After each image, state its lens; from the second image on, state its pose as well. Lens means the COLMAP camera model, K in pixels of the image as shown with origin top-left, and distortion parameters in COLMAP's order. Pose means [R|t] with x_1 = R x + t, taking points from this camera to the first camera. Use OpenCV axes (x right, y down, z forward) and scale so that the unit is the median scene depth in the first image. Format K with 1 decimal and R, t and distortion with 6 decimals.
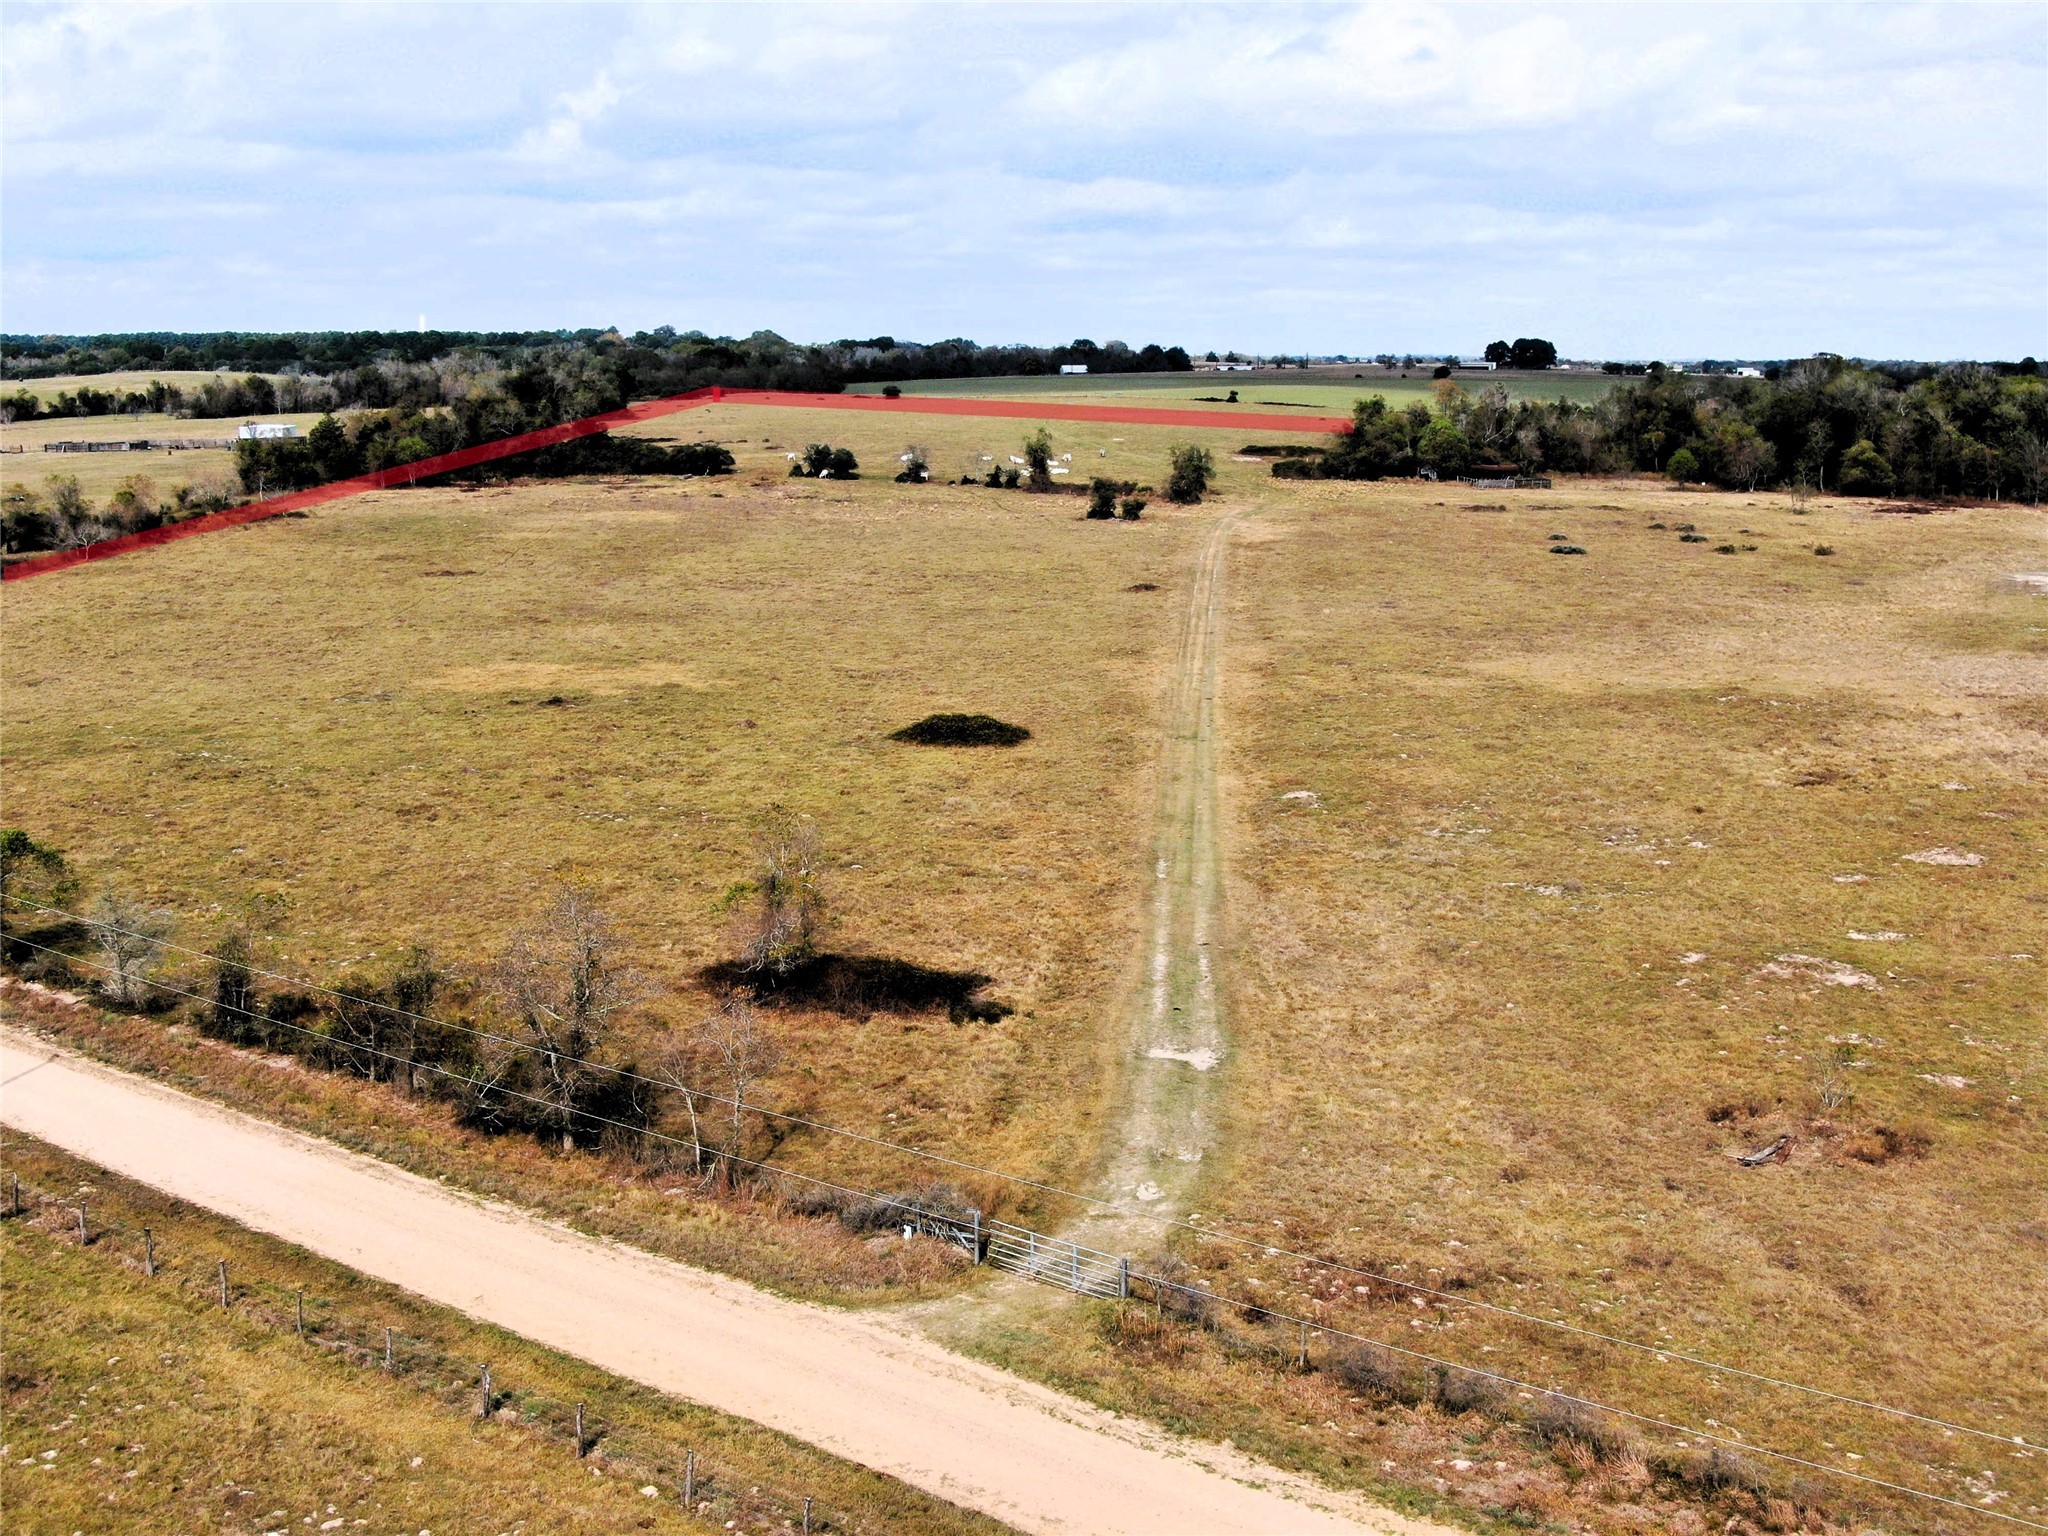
lens RADIAL K [[2529.6, 0, 1024.0], [0, 2529.6, 768.0], [0, 0, 1]] dist [0.131056, -0.558206]
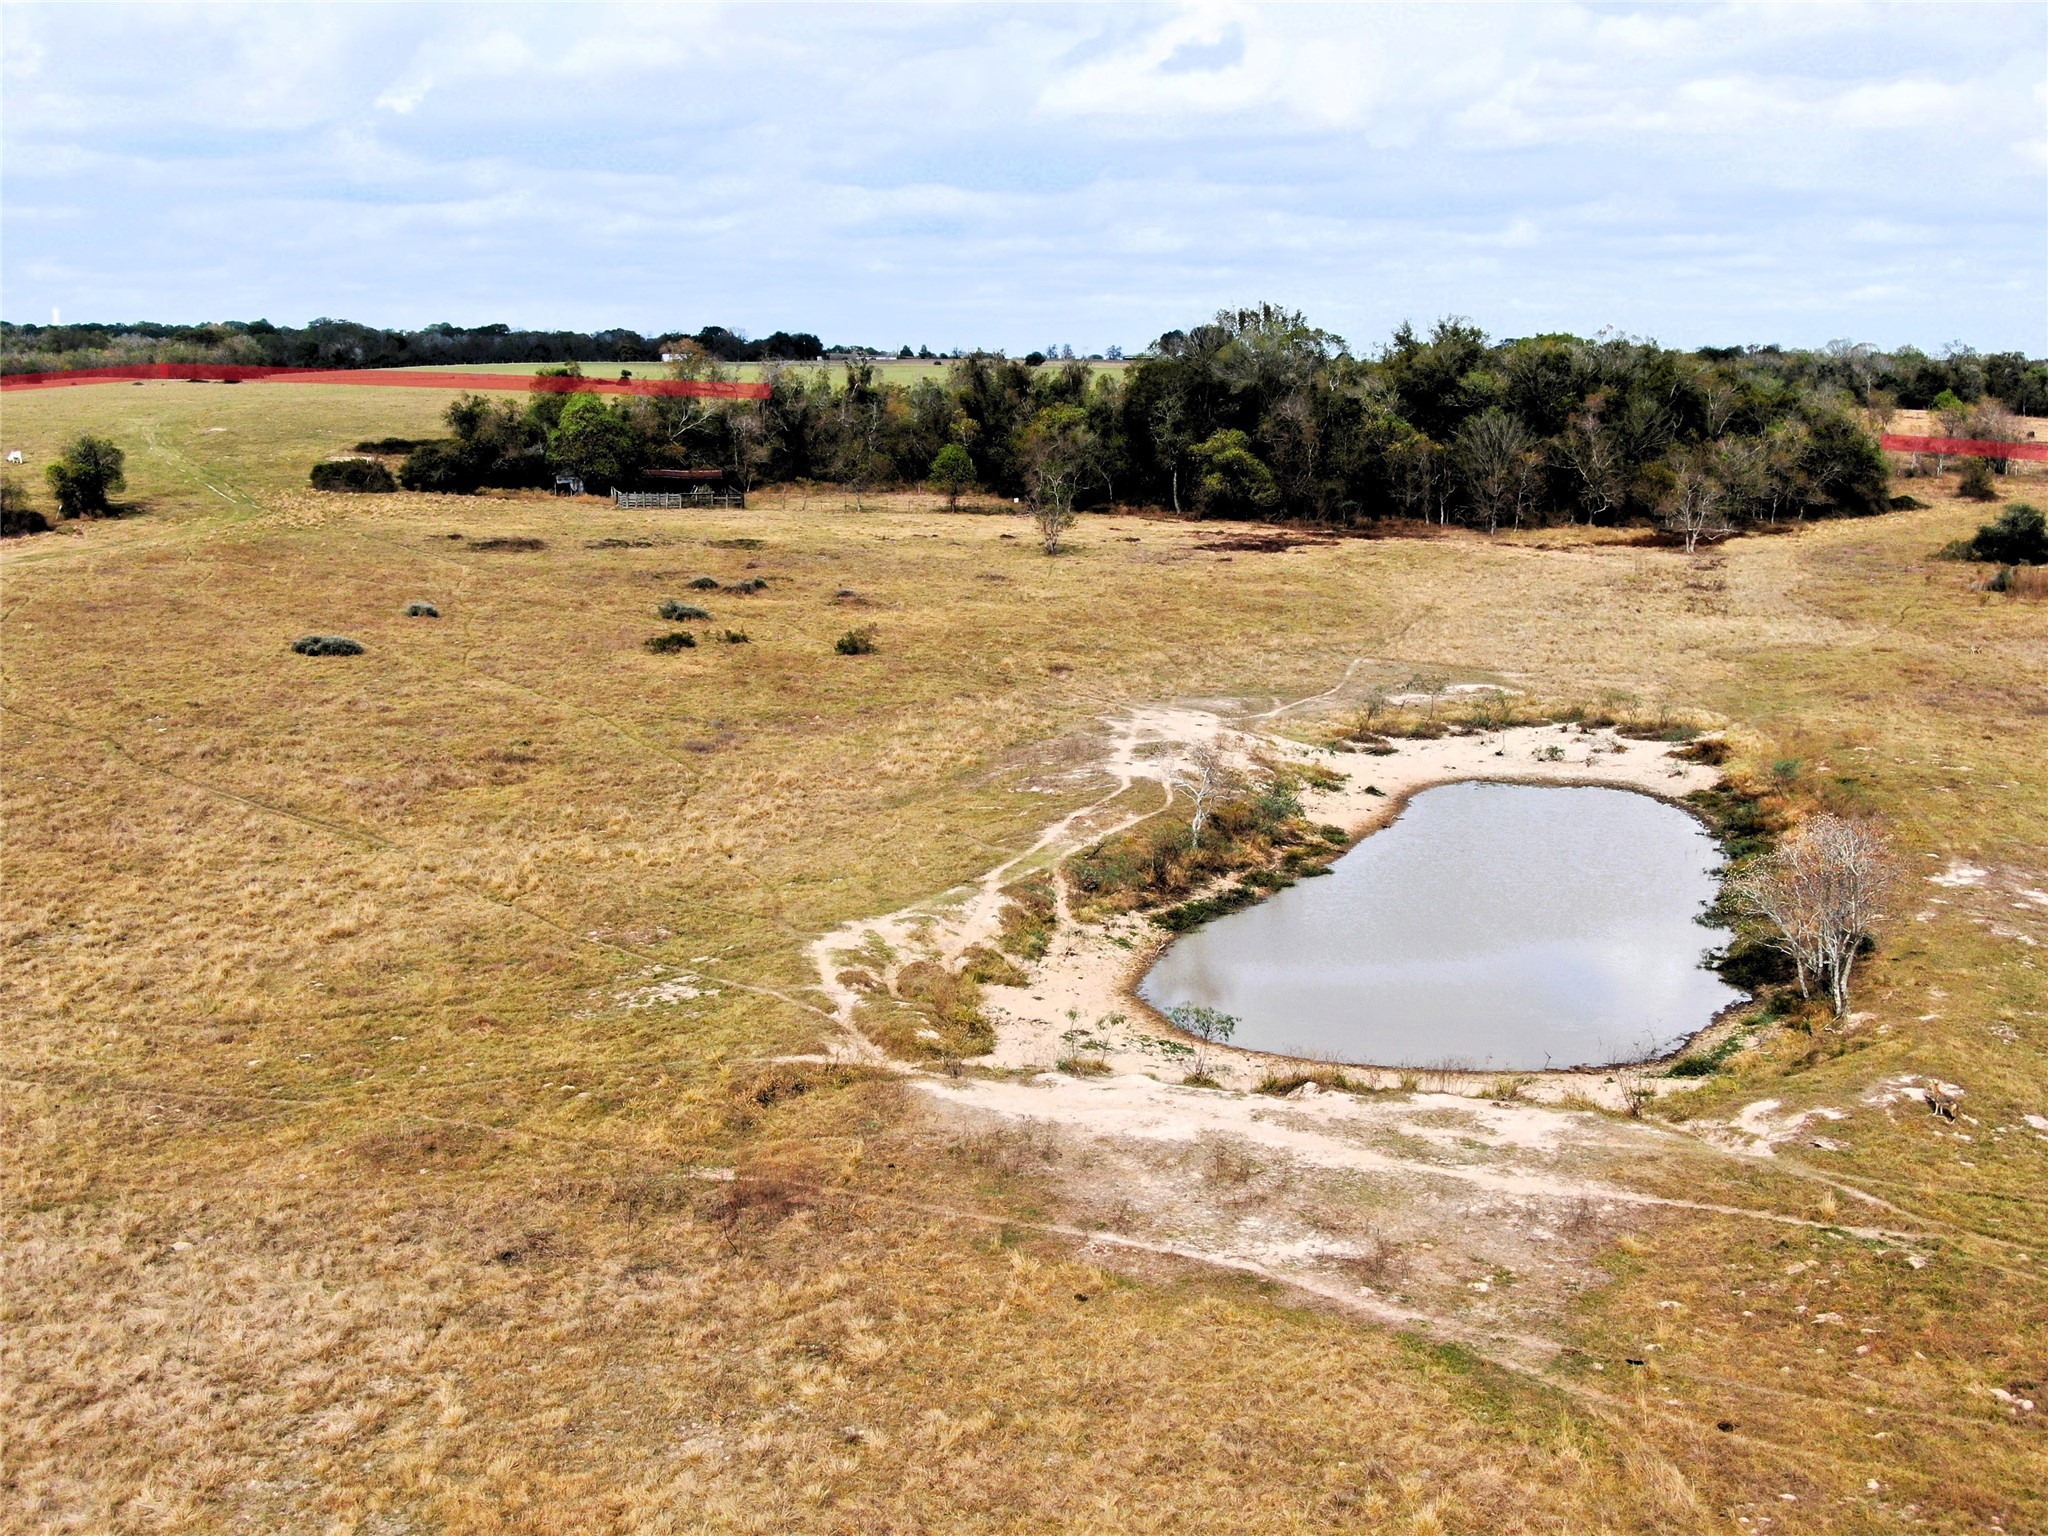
lens RADIAL K [[2529.6, 0, 1024.0], [0, 2529.6, 768.0], [0, 0, 1]] dist [0.131056, -0.558206]
pose [[0.997468, -0.011084, 0.070251, 0.224505], [0.011213, 0.999936, -0.001443, -0.044063], [-0.070231, 0.002227, 0.997528, 0.373005]]
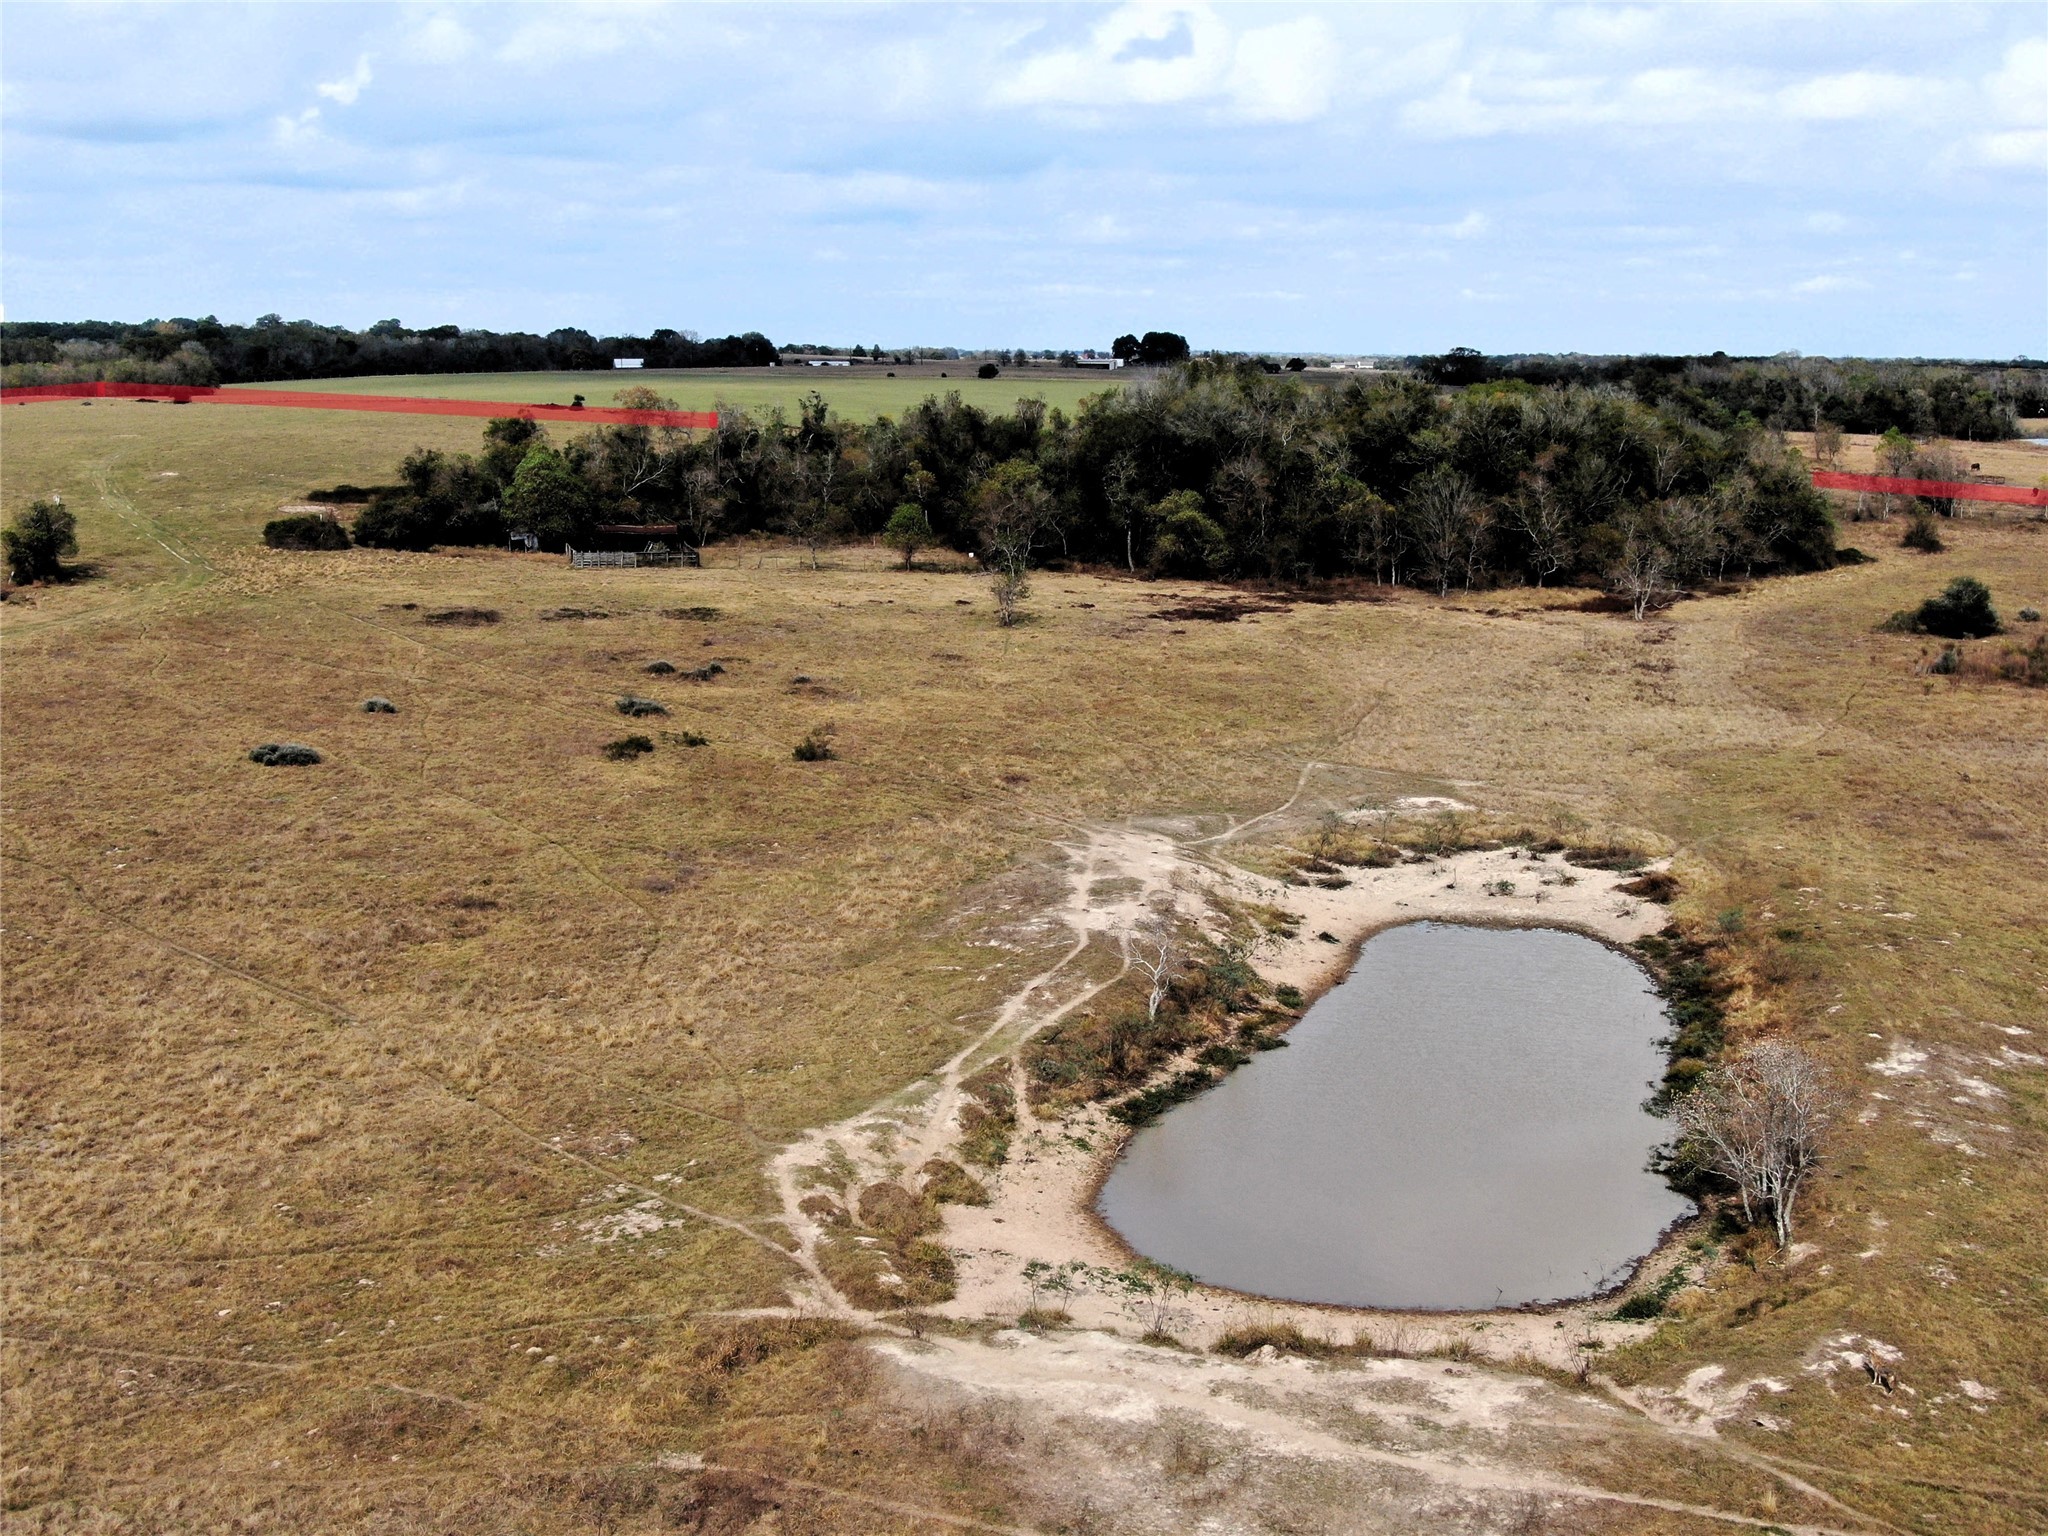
lens RADIAL K [[2529.6, 0, 1024.0], [0, 2529.6, 768.0], [0, 0, 1]] dist [0.131056, -0.558206]
pose [[0.995986, -0.012904, 0.088577, 0.224059], [0.012690, 0.999915, 0.002978, -0.060060], [-0.088608, -0.001842, 0.996065, 0.370517]]
